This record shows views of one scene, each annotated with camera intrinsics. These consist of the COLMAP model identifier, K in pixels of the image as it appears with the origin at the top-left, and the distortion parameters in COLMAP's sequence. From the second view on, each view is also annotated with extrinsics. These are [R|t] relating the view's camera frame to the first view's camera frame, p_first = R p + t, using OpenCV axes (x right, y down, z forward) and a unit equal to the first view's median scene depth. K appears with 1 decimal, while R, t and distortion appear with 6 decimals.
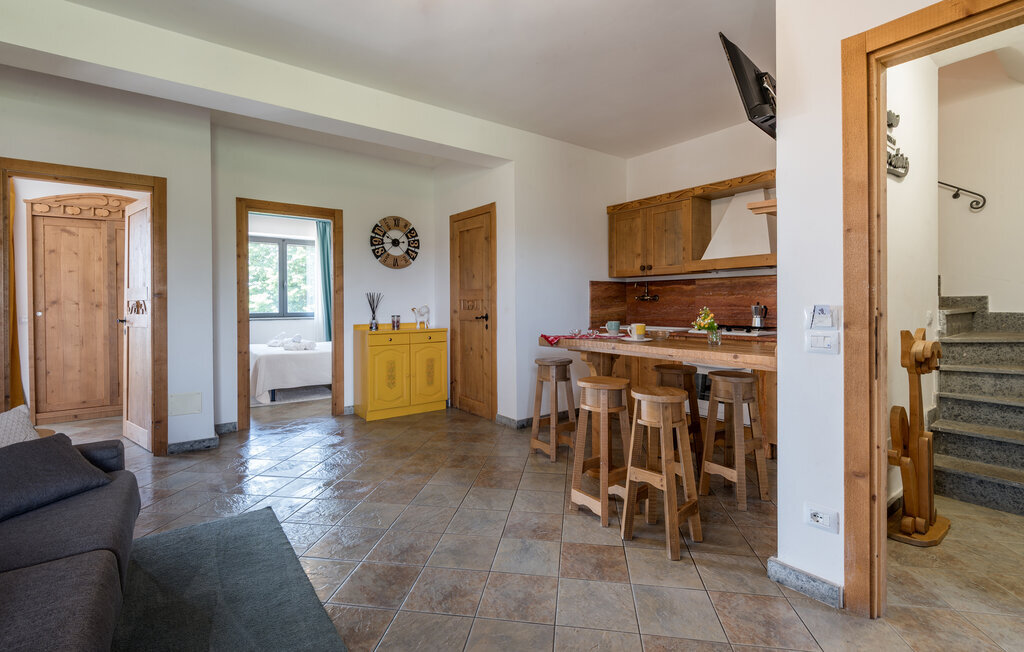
lens RADIAL K [[467.4, 0, 507.1], [0, 467.4, 301.1], [0, 0, 1]] dist [0.004499, -0.006142]
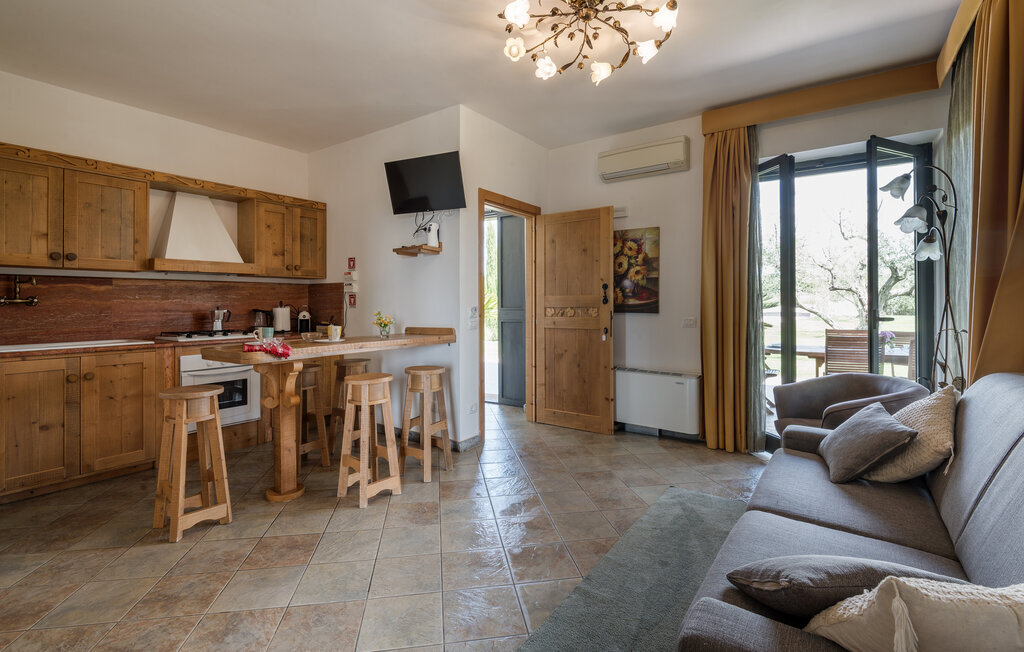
lens RADIAL K [[467.4, 0, 509.7], [0, 467.4, 302.1], [0, 0, 1]] dist [0.004499, -0.006142]
pose [[-0.321360, 0.009969, 0.946905, -0.992685], [0.004321, 0.999950, -0.009061, 0.006409], [-0.946947, 0.001180, -0.321387, 1.089923]]
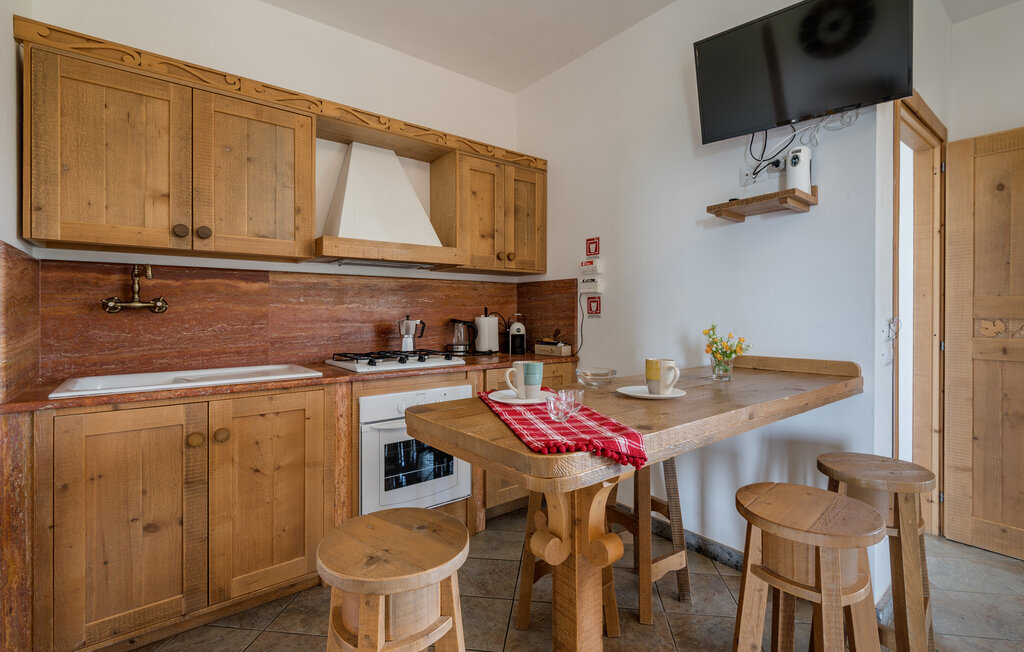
lens RADIAL K [[467.4, 0, 519.6], [0, 467.4, 316.6], [0, 0, 1]] dist [0.004499, -0.006142]
pose [[-0.052683, -0.001411, 0.998610, -0.238268], [0.000294, 0.999999, 0.001429, 0.005574], [-0.998611, 0.000369, -0.052682, 1.319569]]
